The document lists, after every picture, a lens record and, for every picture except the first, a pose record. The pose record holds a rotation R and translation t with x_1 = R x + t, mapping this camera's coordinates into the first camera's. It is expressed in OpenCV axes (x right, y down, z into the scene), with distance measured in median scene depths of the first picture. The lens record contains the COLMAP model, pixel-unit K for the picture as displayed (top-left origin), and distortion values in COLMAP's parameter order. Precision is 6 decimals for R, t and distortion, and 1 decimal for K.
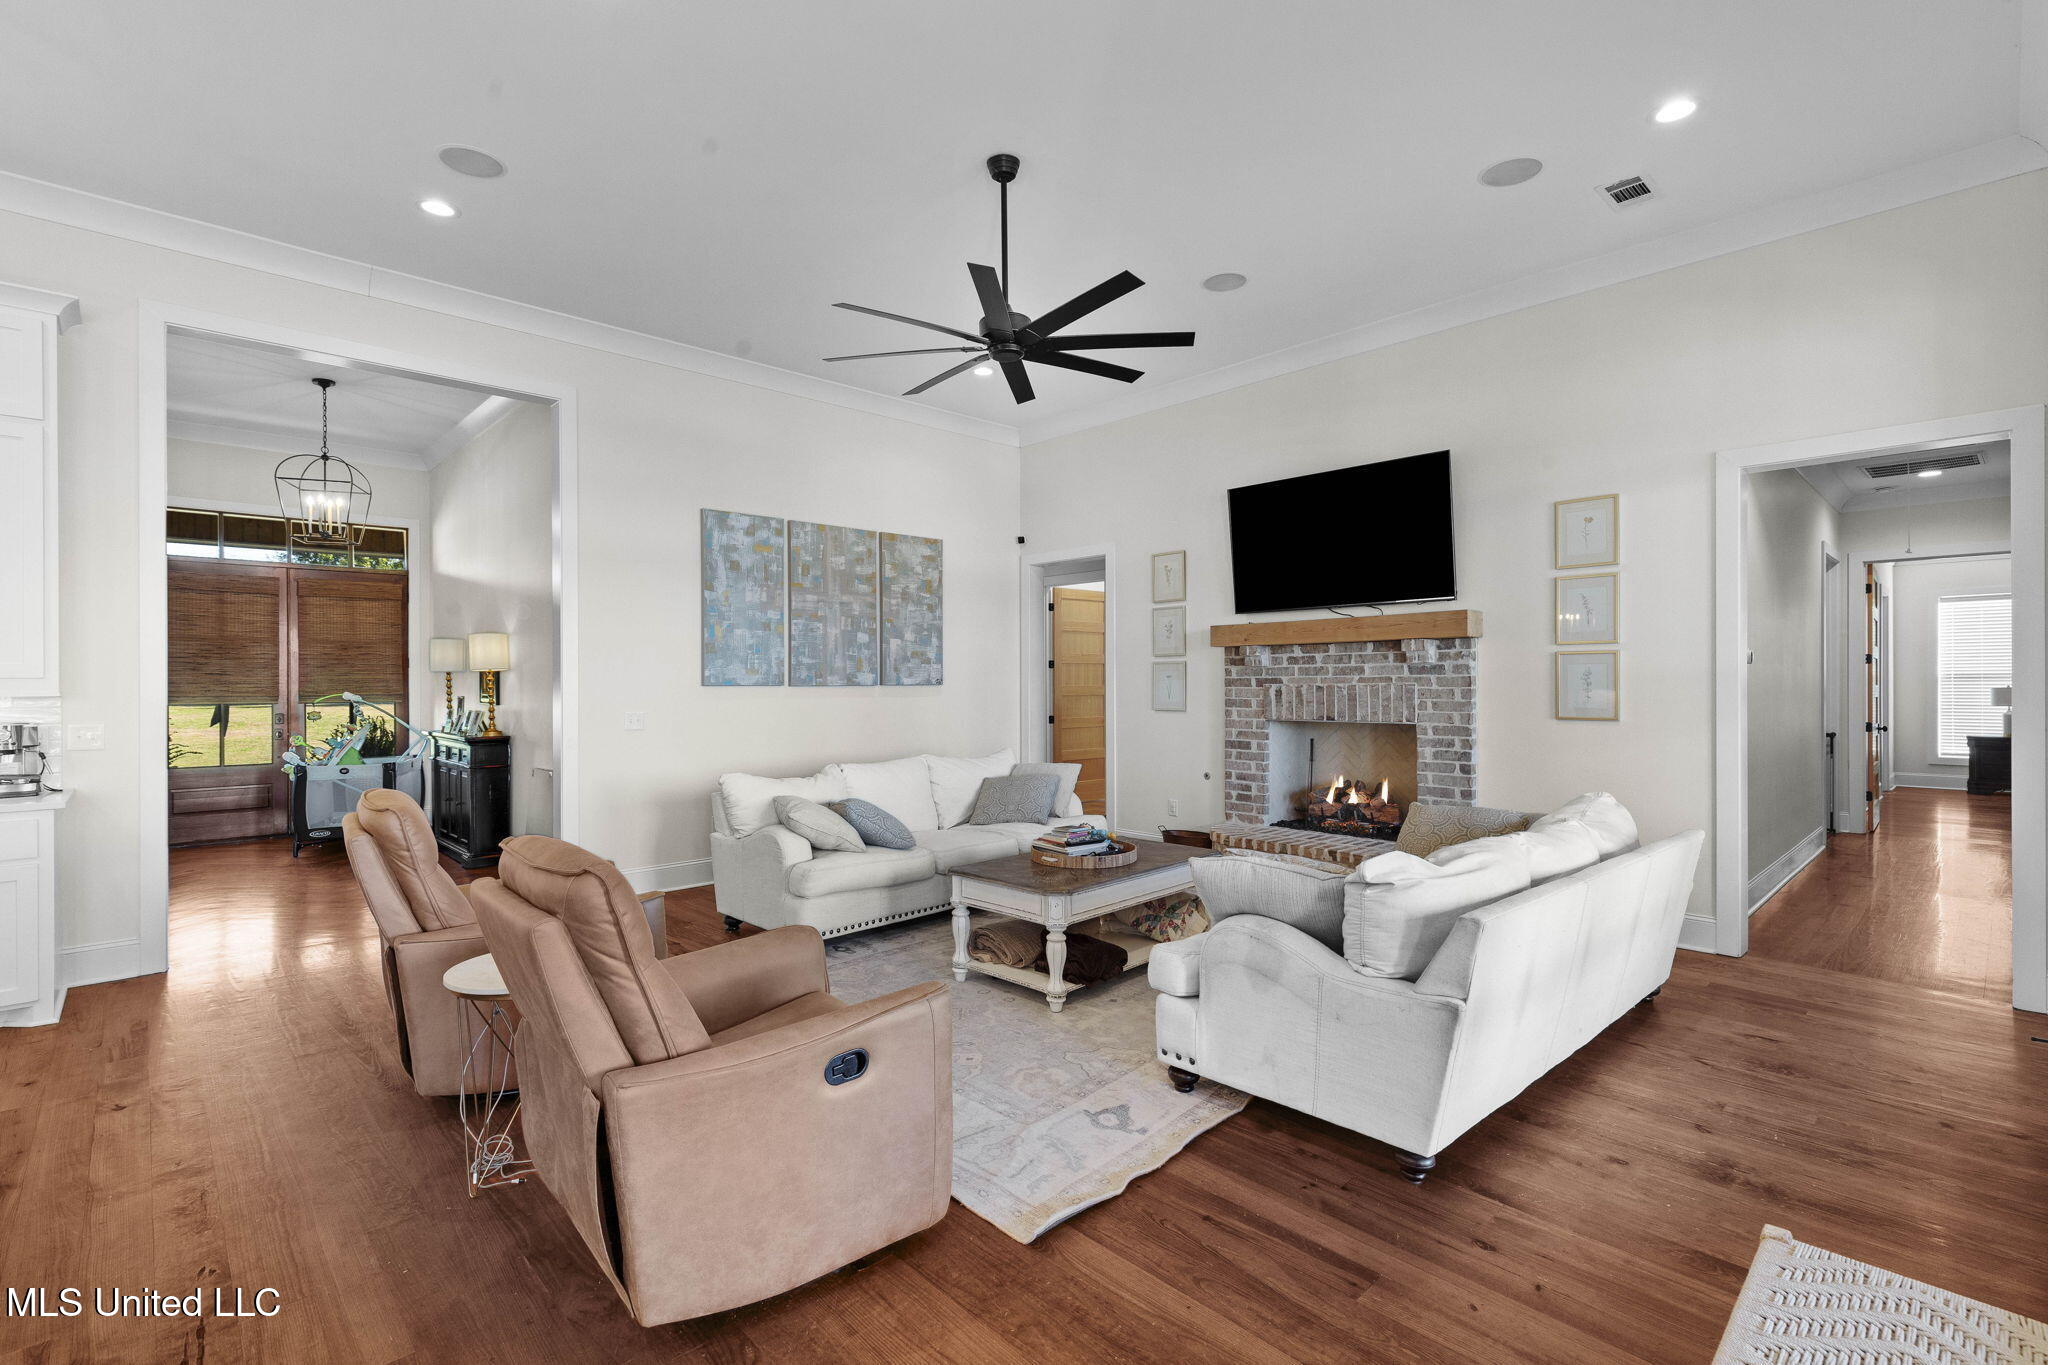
lens RADIAL K [[930.6, 0, 1025.6], [0, 930.6, 680.4], [0, 0, 1]] dist [0.003114, 0.000121]
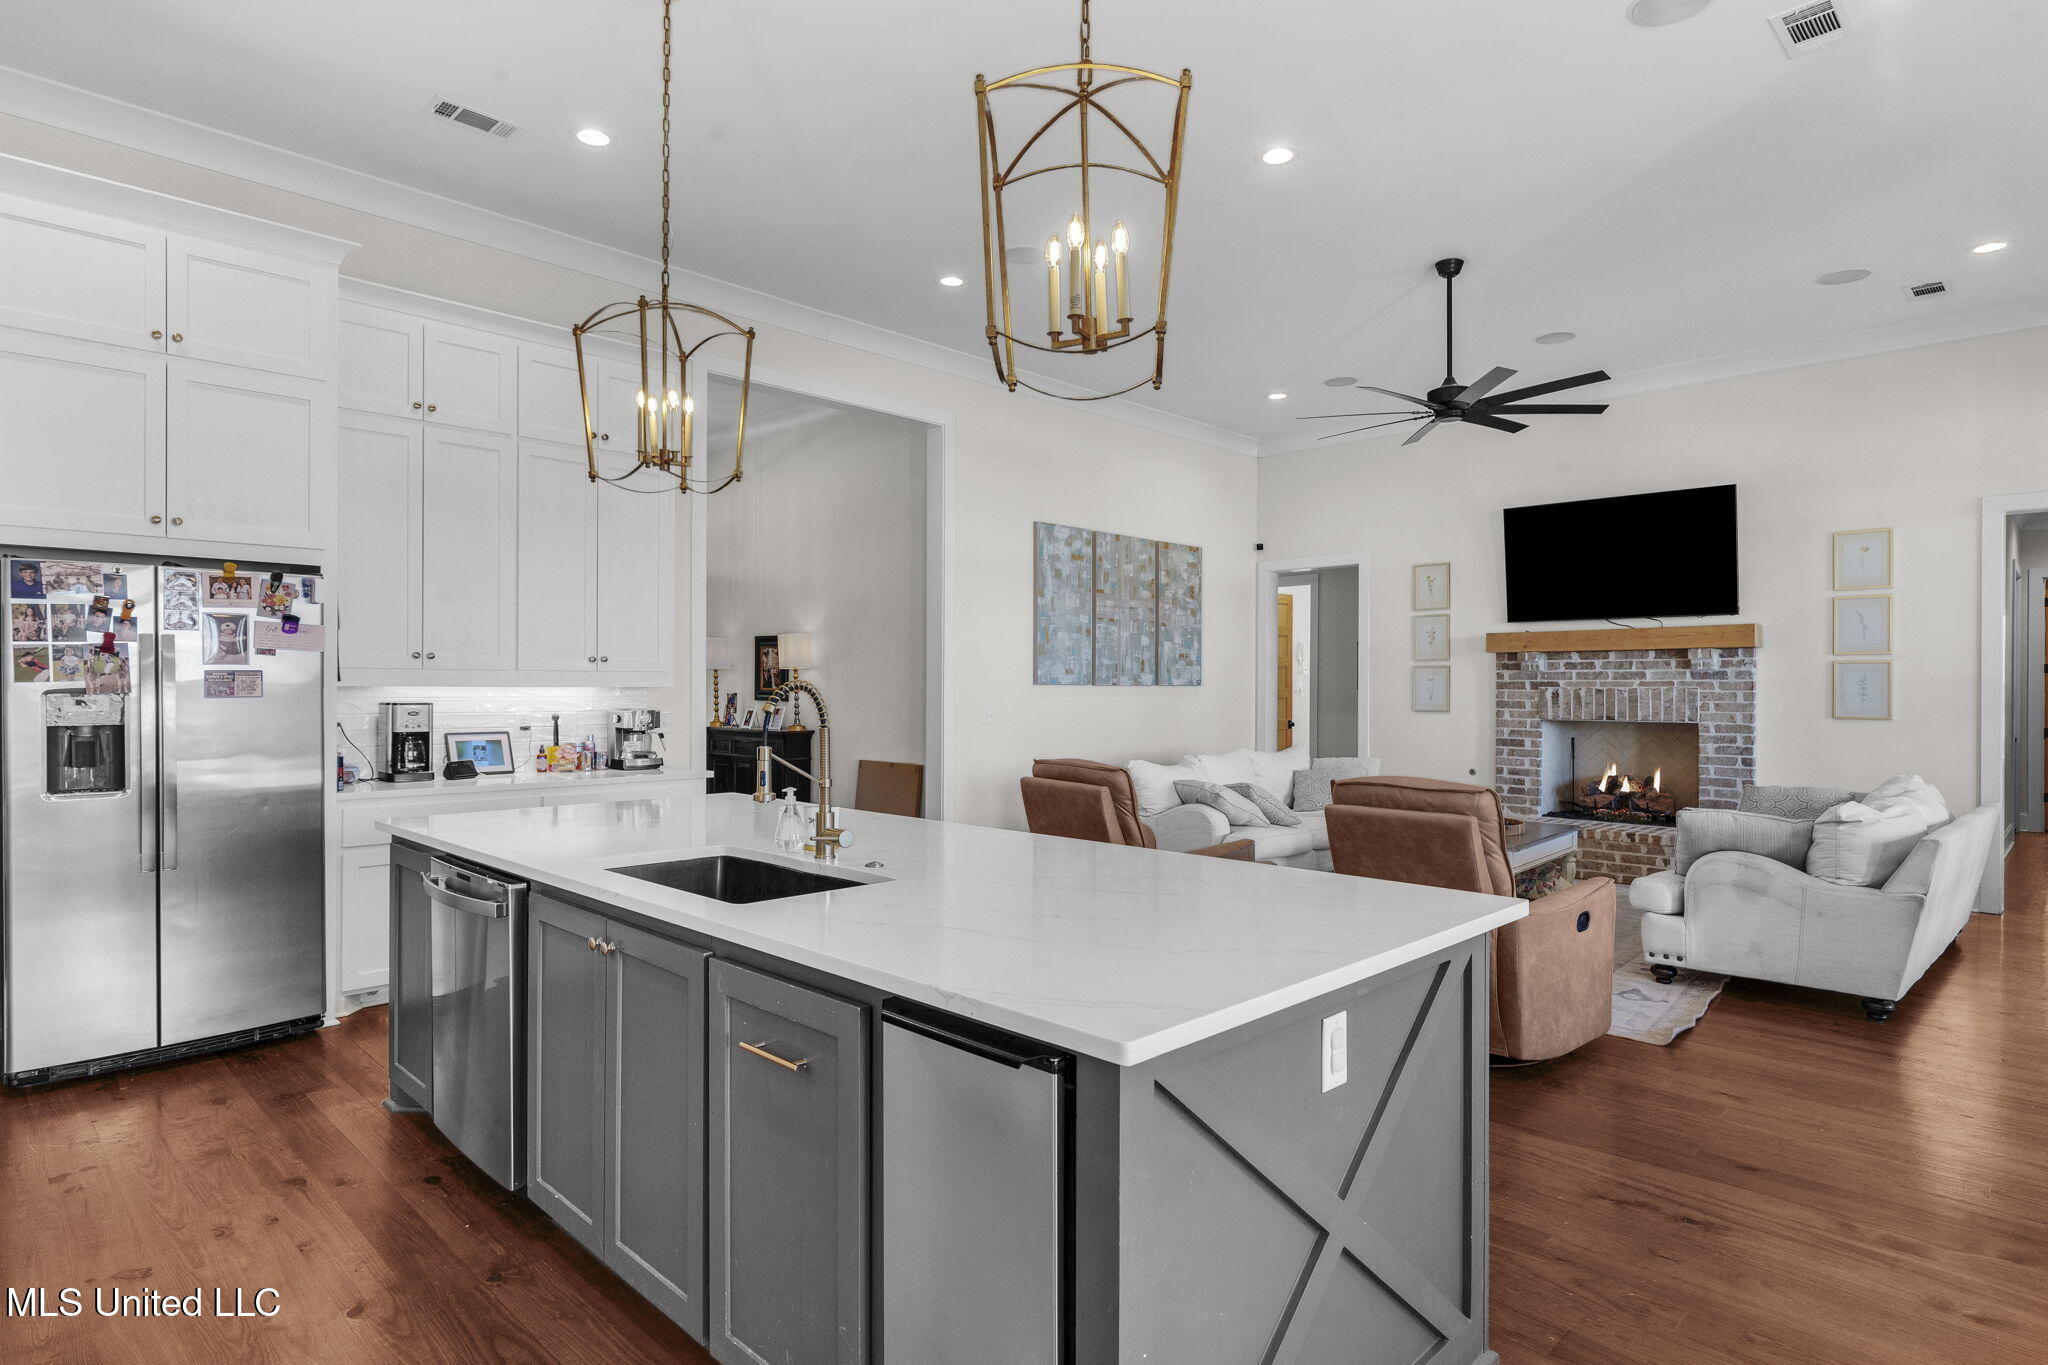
lens RADIAL K [[1068.4, 0, 1066.3], [0, 1068.4, 682.8], [0, 0, 1]] dist [0.000986, 0.001176]
pose [[0.999332, 0.008238, 0.035606, -0.352568], [-0.008208, 0.999966, -0.000998, 0.004743], [-0.035613, 0.000705, 0.999365, -0.245187]]
